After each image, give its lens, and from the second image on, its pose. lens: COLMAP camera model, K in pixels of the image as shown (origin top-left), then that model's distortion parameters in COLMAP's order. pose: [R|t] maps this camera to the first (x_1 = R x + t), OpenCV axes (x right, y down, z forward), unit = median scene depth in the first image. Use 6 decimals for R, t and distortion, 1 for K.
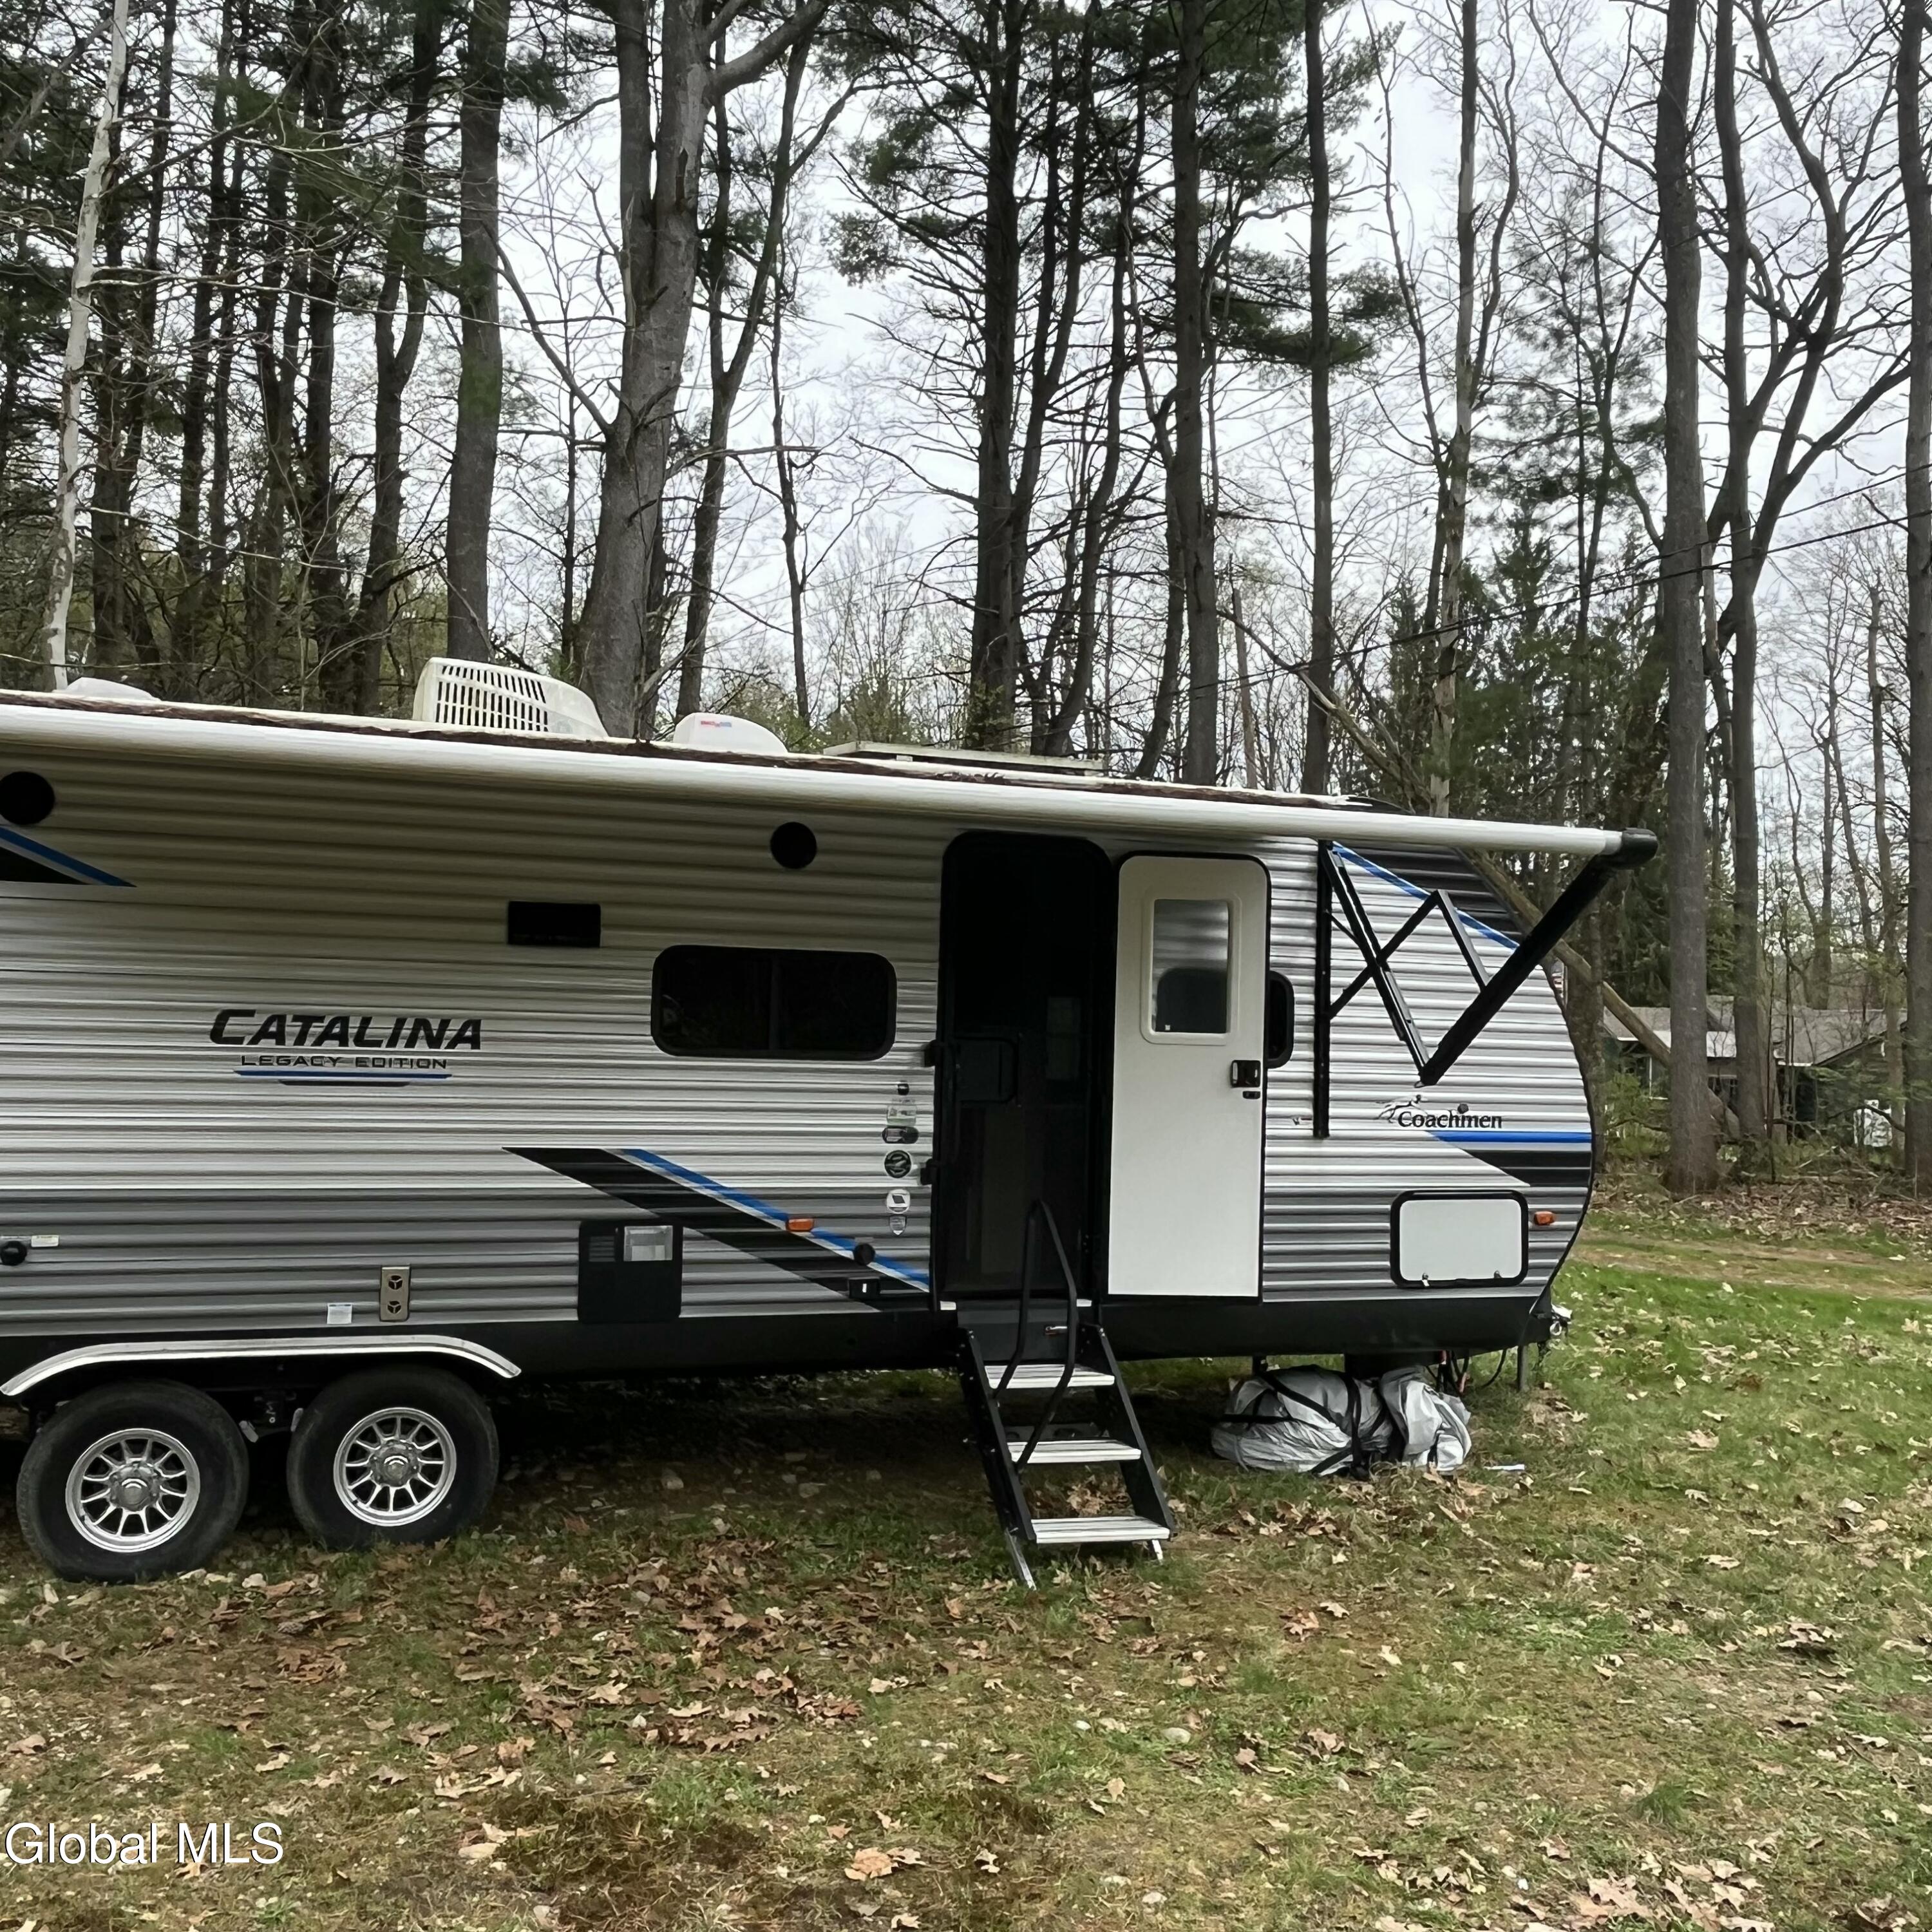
lens RADIAL K [[1811.4, 0, 953.8], [0, 1811.4, 975.6], [0, 0, 1]] dist [-0.002102, 0.000265]
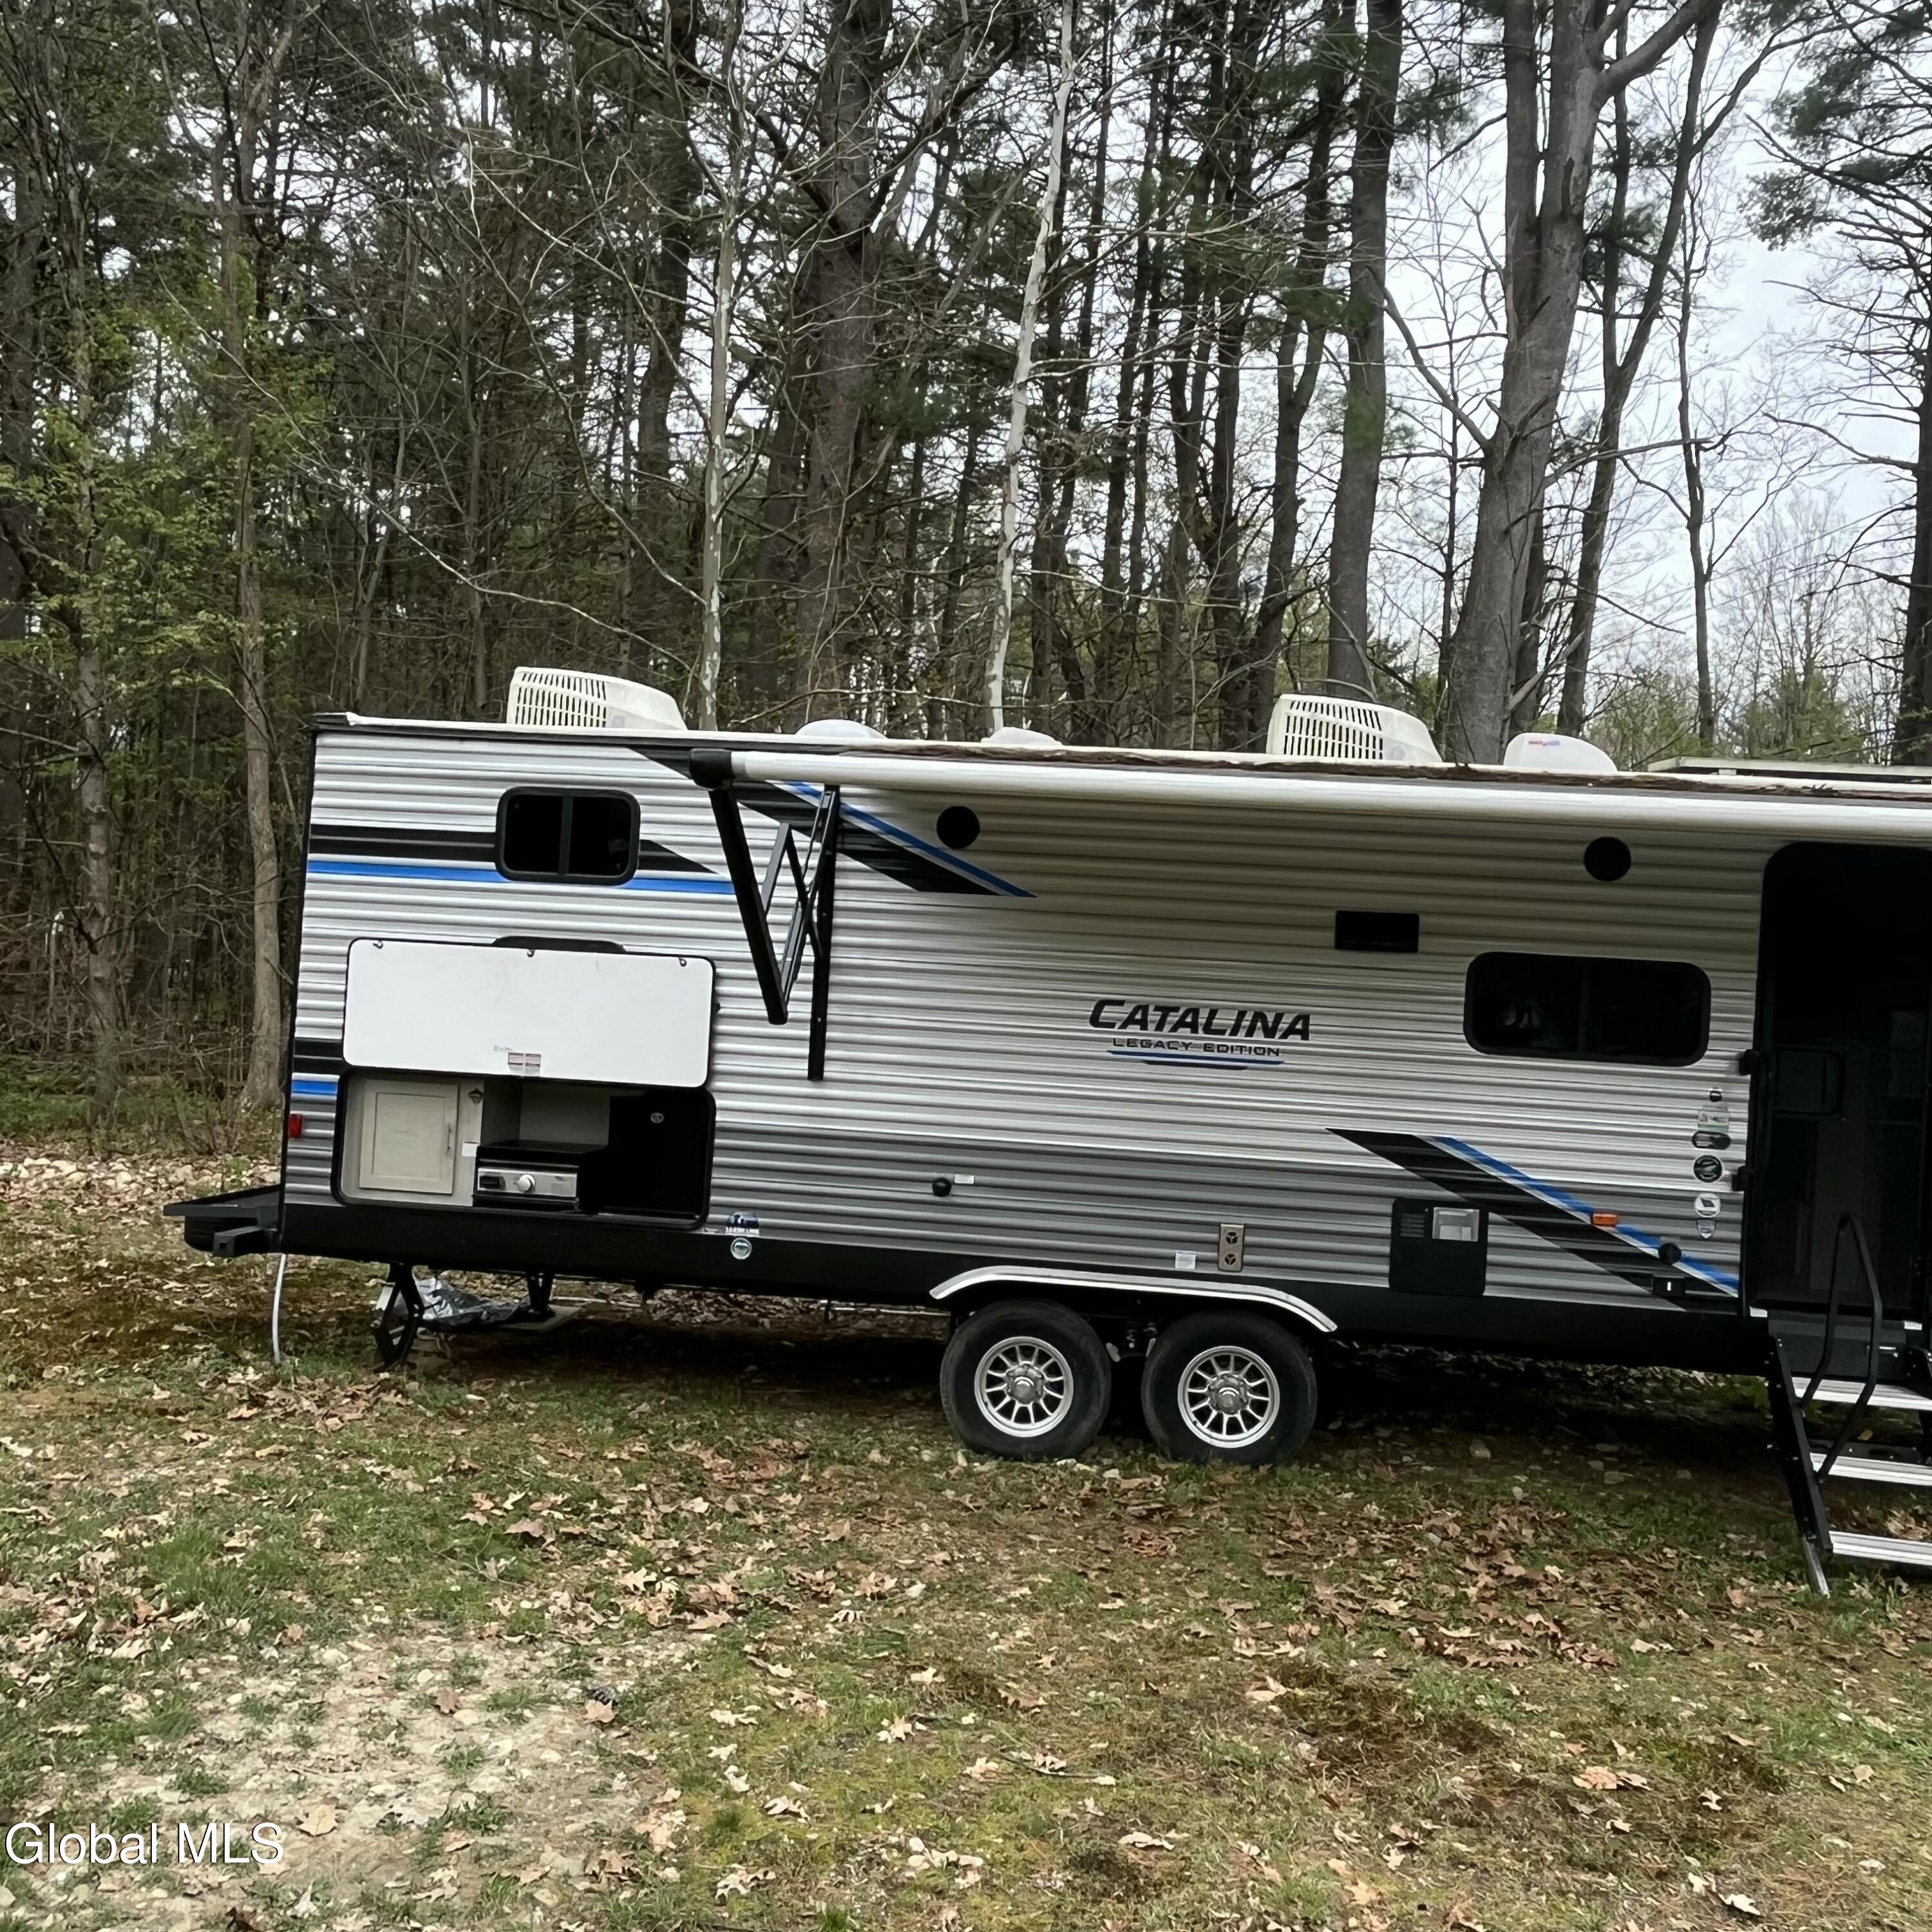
lens RADIAL K [[1811.4, 0, 953.8], [0, 1811.4, 975.6], [0, 0, 1]] dist [-0.002102, 0.000265]
pose [[0.884335, 0.021892, -0.466340, 0.069606], [-0.022831, 0.999733, 0.003636, 0.000785], [0.466295, 0.007432, 0.884598, -0.108778]]
